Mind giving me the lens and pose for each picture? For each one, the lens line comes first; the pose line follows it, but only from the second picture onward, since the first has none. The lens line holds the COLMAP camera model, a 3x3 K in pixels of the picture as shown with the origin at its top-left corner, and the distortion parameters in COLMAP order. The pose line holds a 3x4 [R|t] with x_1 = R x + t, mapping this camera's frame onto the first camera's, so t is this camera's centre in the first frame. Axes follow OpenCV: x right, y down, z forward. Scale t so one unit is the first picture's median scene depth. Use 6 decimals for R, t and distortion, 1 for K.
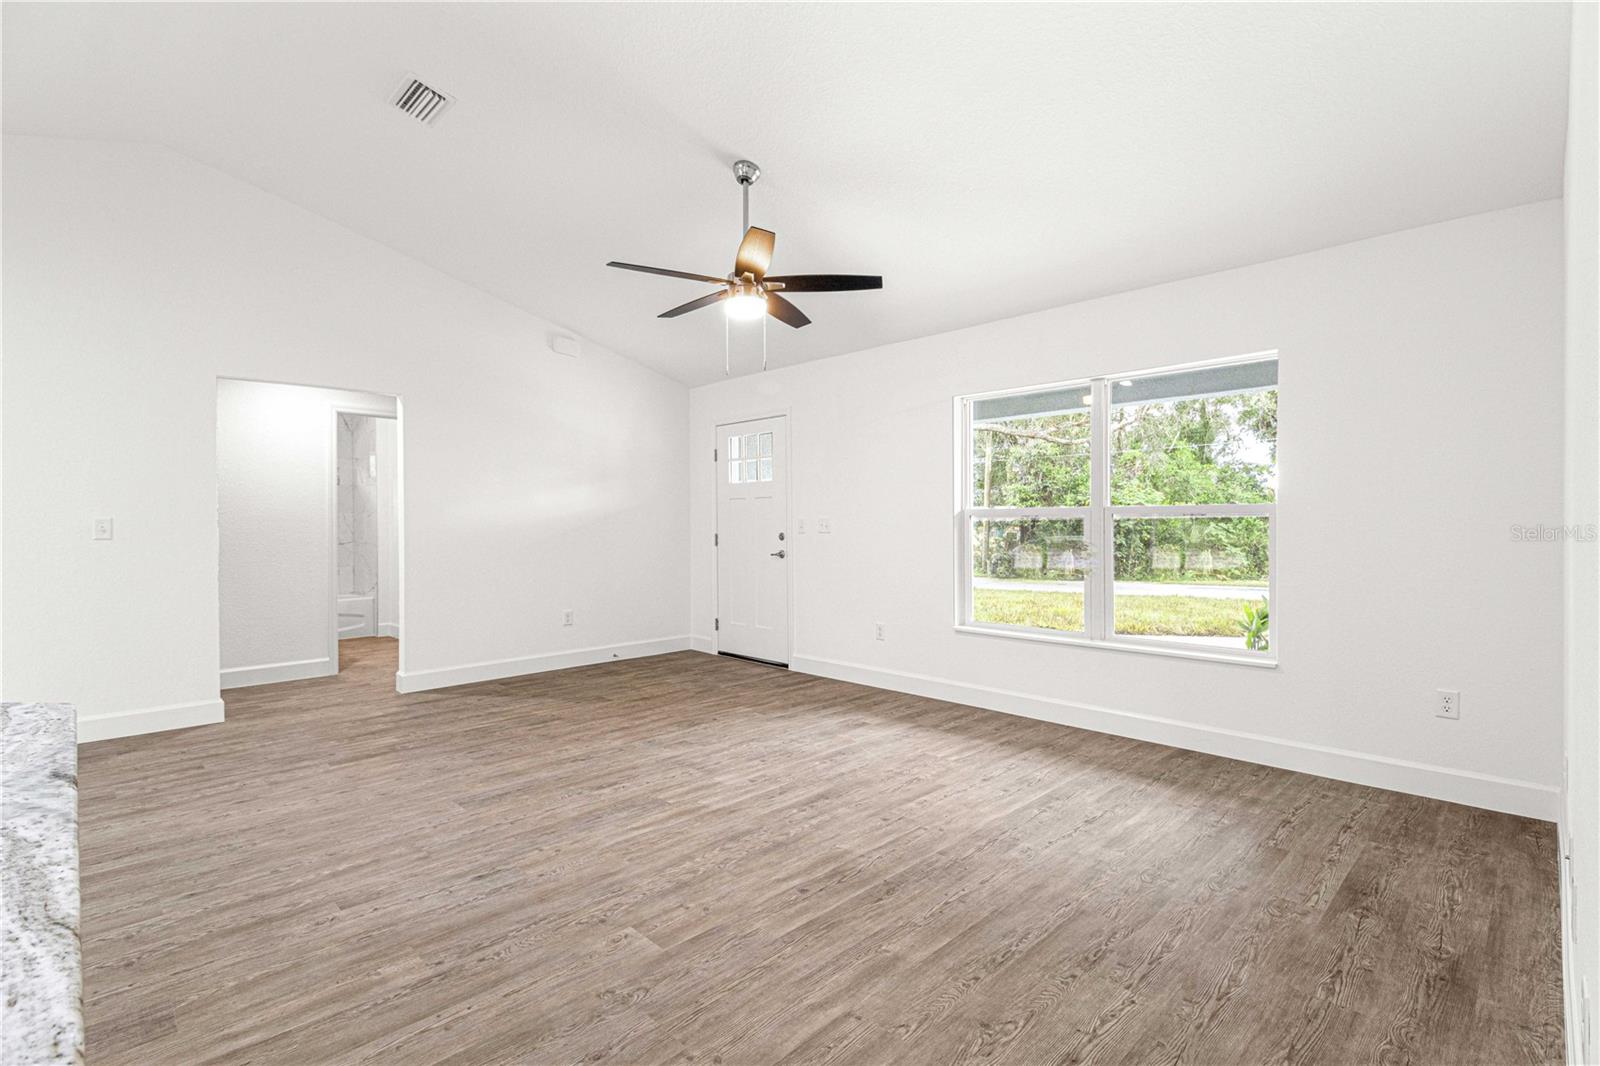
lens RADIAL K [[749.1, 0, 798.2], [0, 749.1, 514.8], [0, 0, 1]] dist [0.008479, -0.000155]
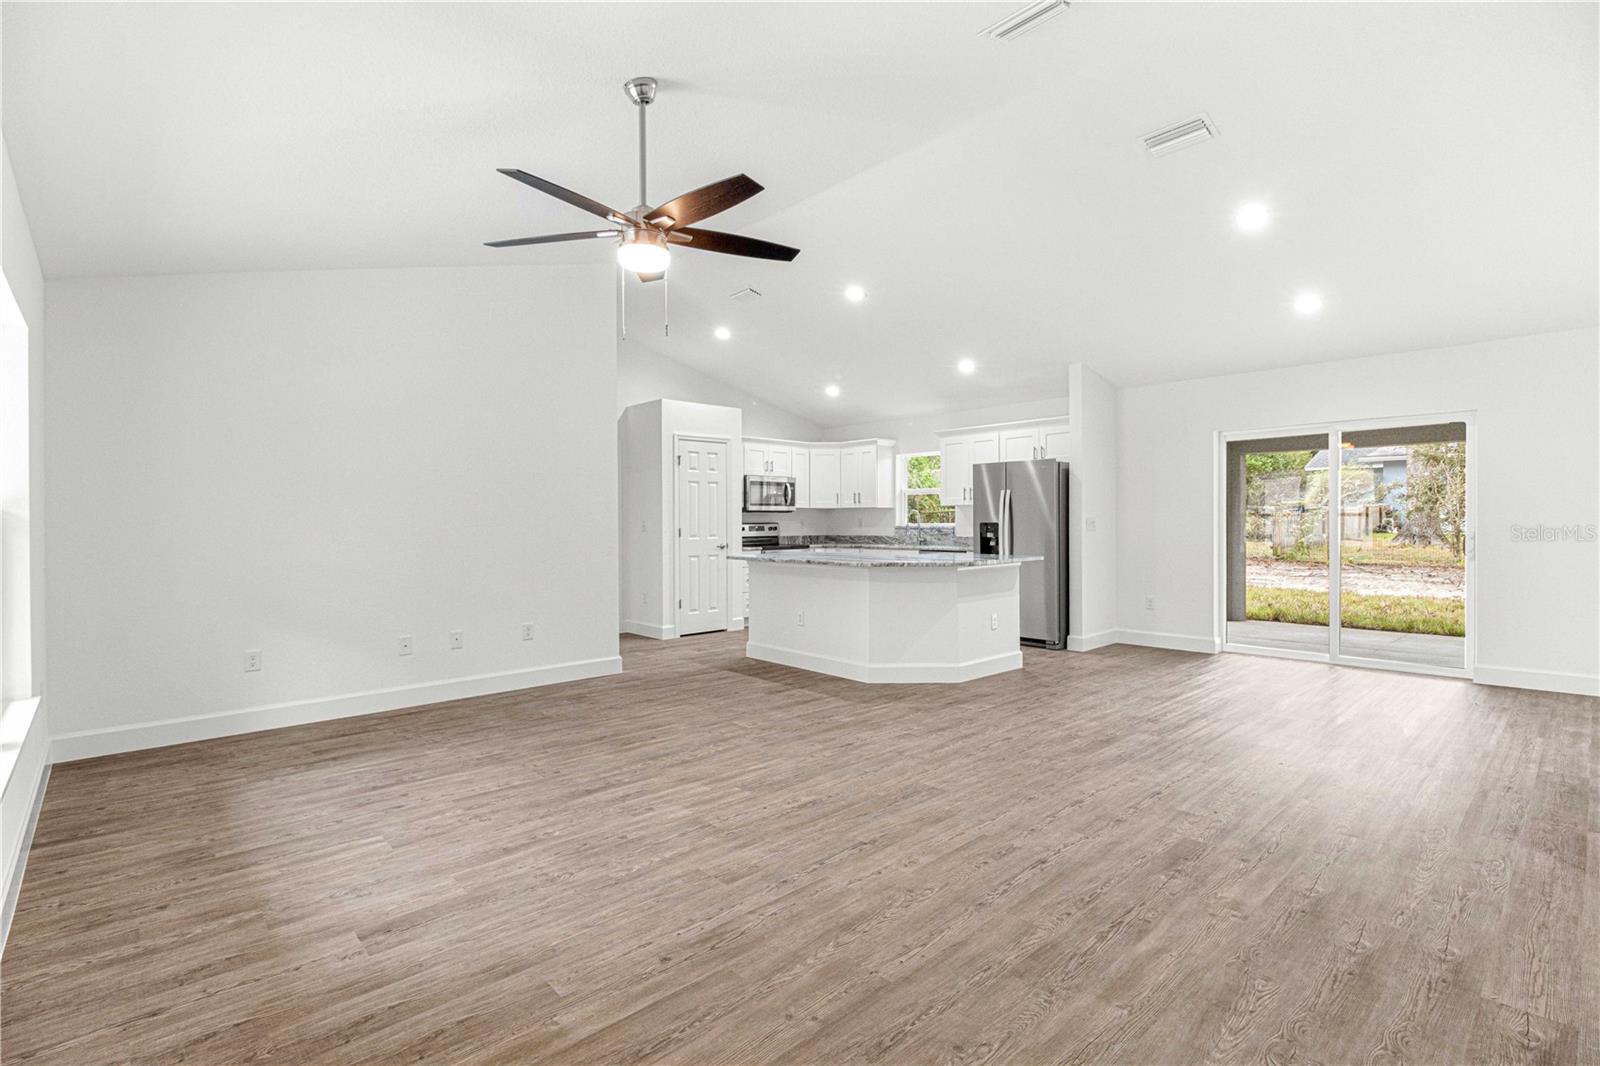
lens RADIAL K [[744.4, 0, 804.0], [0, 744.4, 525.5], [0, 0, 1]] dist [0.000405, -0.008267]
pose [[-0.999542, 0.010686, 0.028316, -0.261229], [0.010599, 0.999939, -0.003200, 0.015959], [-0.028348, -0.002898, -0.999594, 1.792890]]
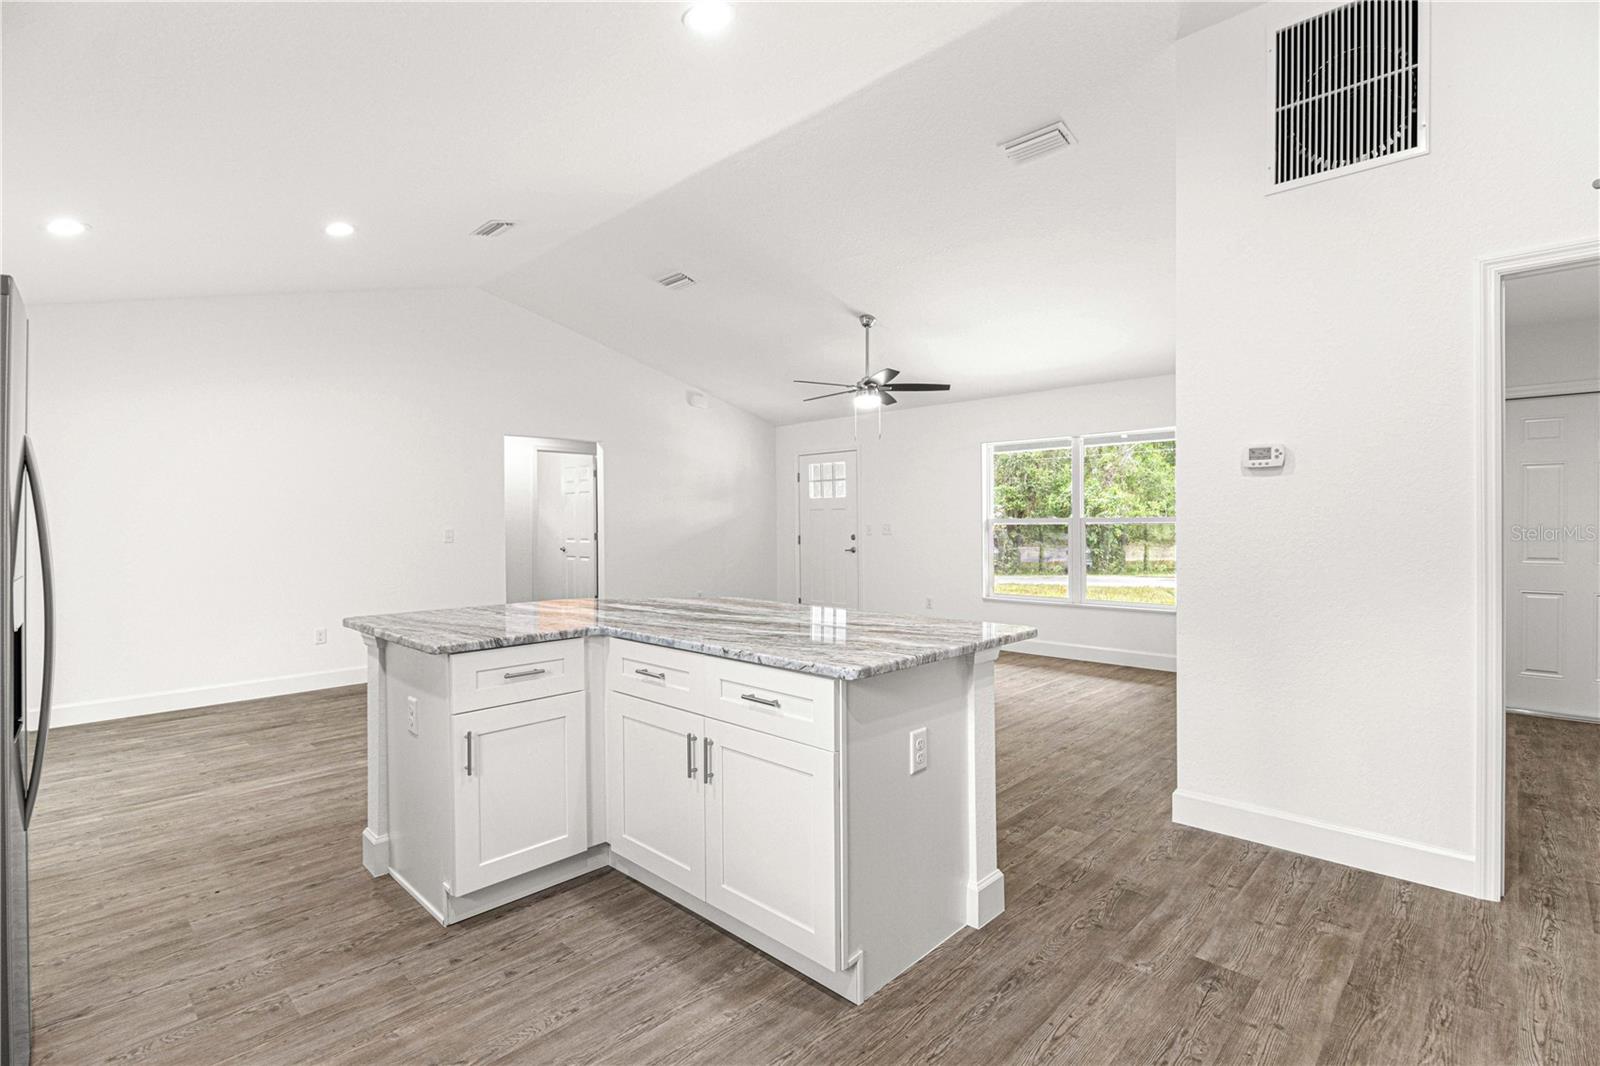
lens RADIAL K [[762.3, 0, 808.8], [0, 762.3, 502.9], [0, 0, 1]] dist [-0.023229, -0.001148]
pose [[0.999234, -0.003940, 0.038929, -0.264813], [0.004440, 0.999909, -0.012760, -0.028485], [-0.038875, 0.012923, 0.999161, -0.683221]]
